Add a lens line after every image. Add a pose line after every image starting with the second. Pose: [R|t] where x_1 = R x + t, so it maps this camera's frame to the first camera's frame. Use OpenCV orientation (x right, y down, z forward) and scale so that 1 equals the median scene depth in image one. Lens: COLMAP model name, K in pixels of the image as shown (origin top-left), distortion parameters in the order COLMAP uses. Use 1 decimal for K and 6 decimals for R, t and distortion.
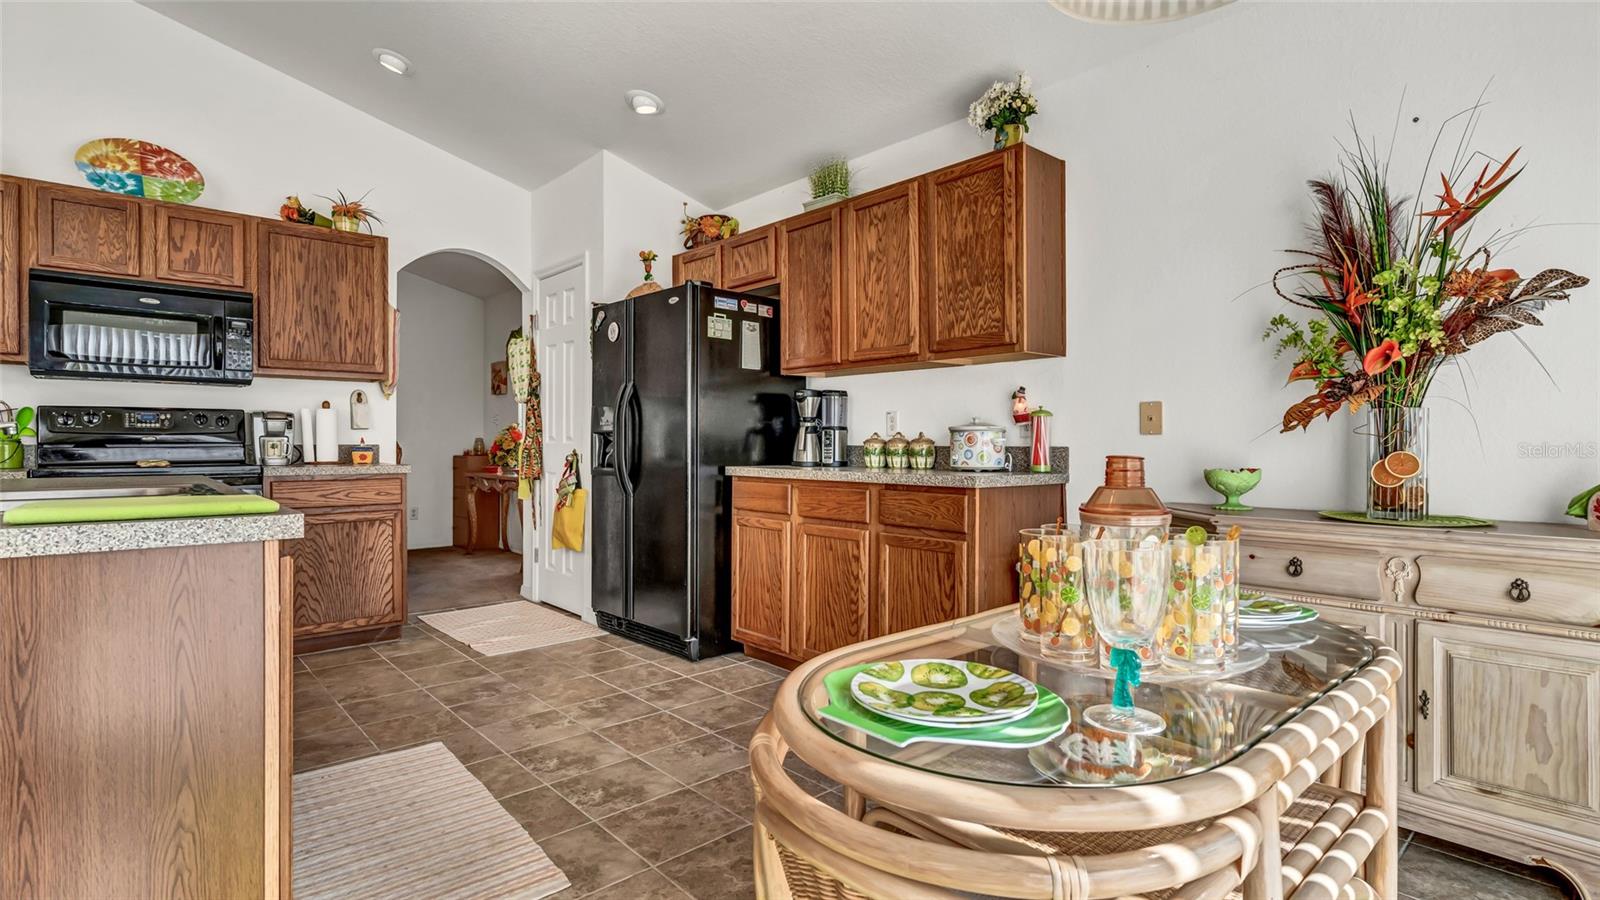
lens RADIAL K [[763.3, 0, 796.2], [0, 763.3, 447.4], [0, 0, 1]] dist [-0.005938, 0.002532]
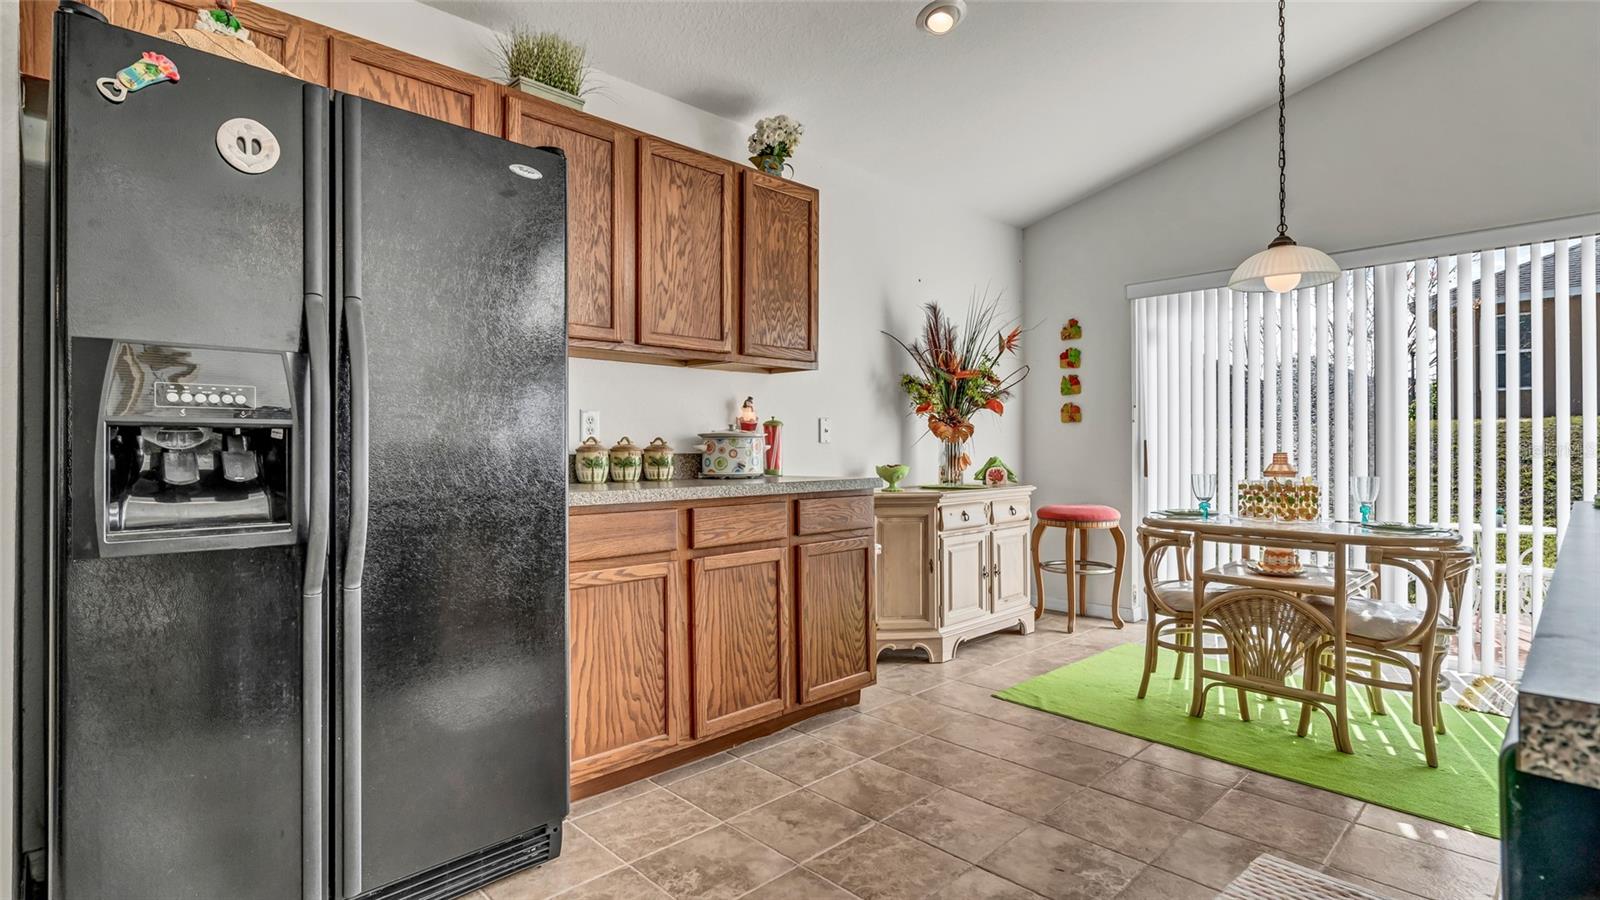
lens RADIAL K [[763.3, 0, 802.8], [0, 763.3, 443.2], [0, 0, 1]] dist [-0.005938, 0.002532]
pose [[-0.033670, 0.003351, 0.999427, -0.651929], [0.008509, 0.999959, -0.003066, -0.008931], [-0.999397, 0.008401, -0.033697, 0.806618]]
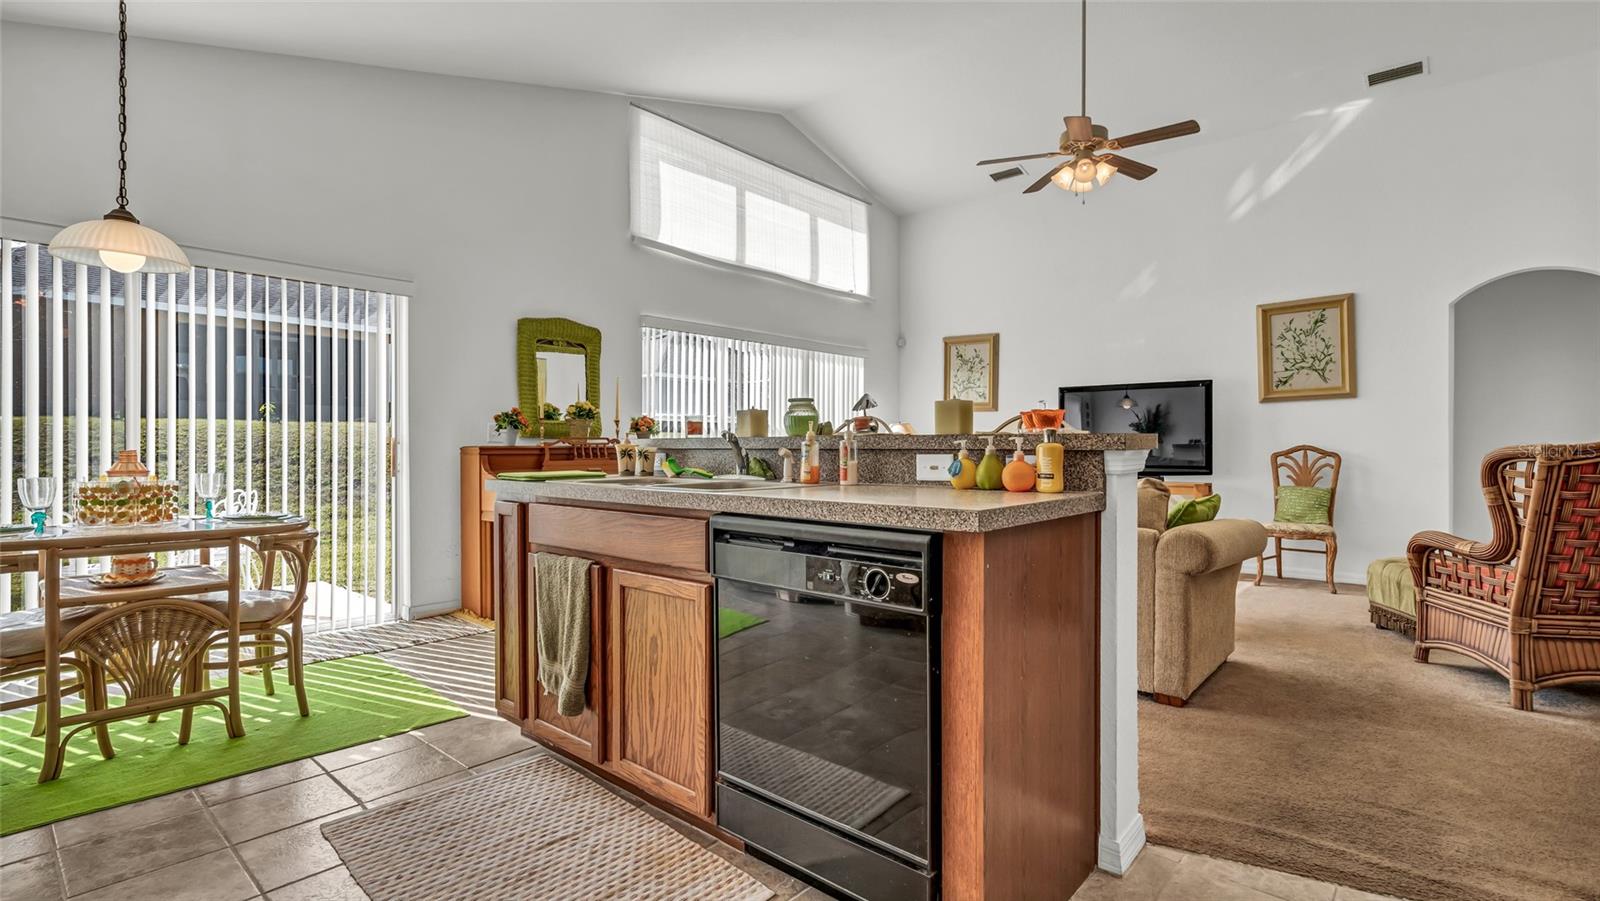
lens RADIAL K [[763.3, 0, 800.7], [0, 763.3, 444.8], [0, 0, 1]] dist [-0.005938, 0.002532]
pose [[-0.992915, -0.003774, -0.118769, -0.418967], [-0.004169, 0.999987, 0.003078, -0.006902], [0.118756, 0.003551, -0.992917, 1.070087]]
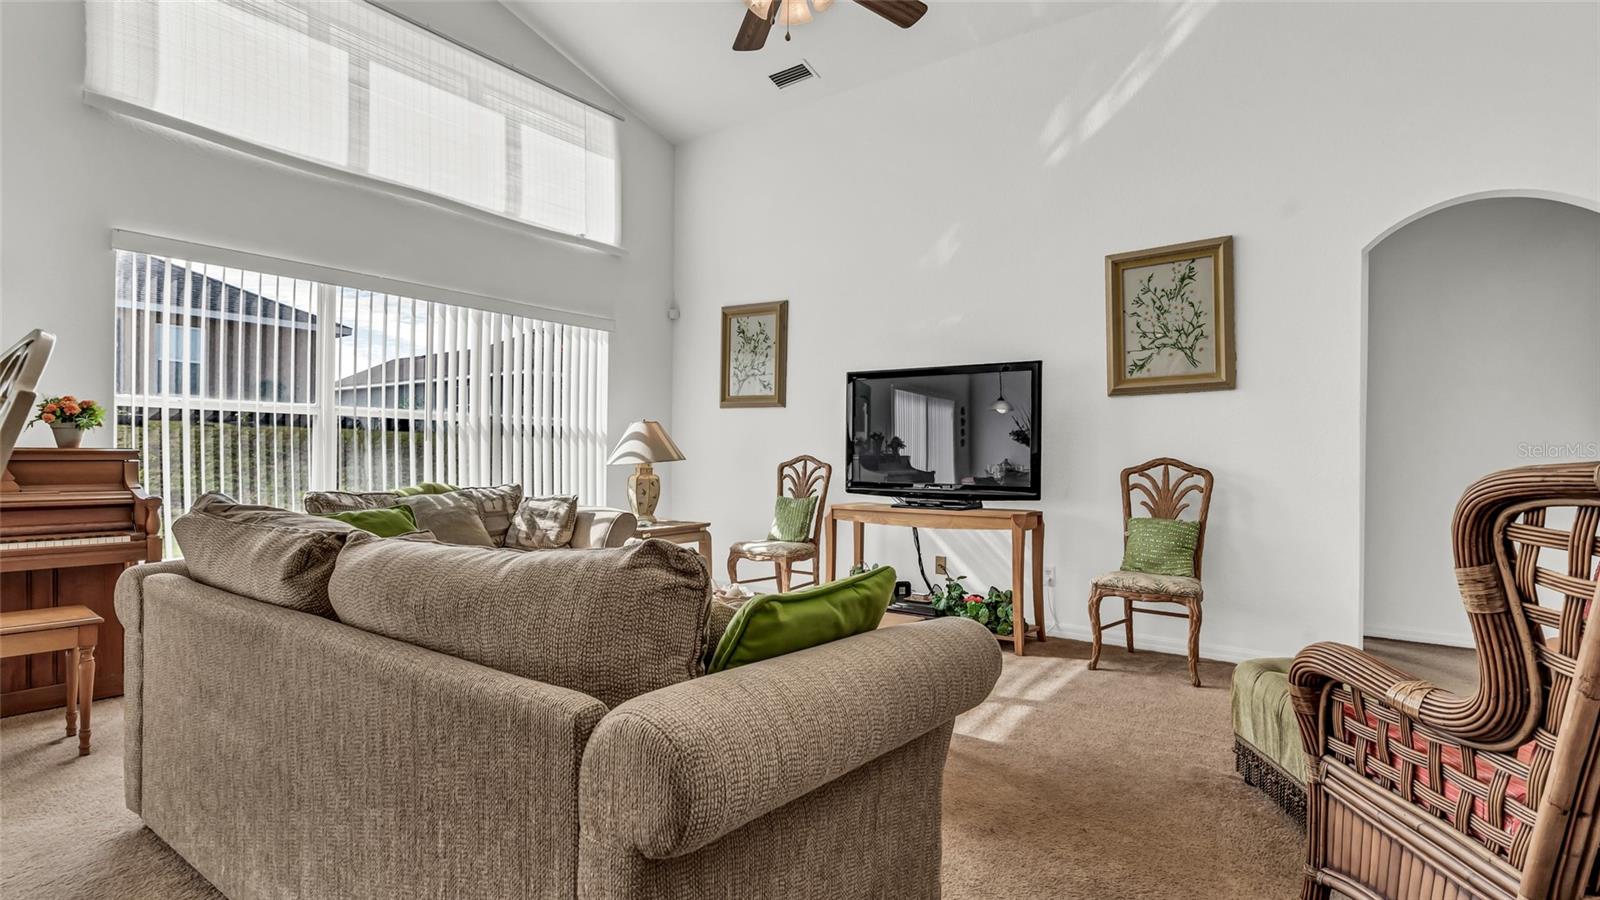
lens RADIAL K [[763.3, 0, 832.7], [0, 763.3, 451.4], [0, 0, 1]] dist [-0.005938, 0.002532]
pose [[-0.974014, -0.013837, -0.226064, -0.933062], [-0.013986, 0.999902, -0.000945, -0.007042], [0.226055, 0.002242, -0.974112, 0.579820]]
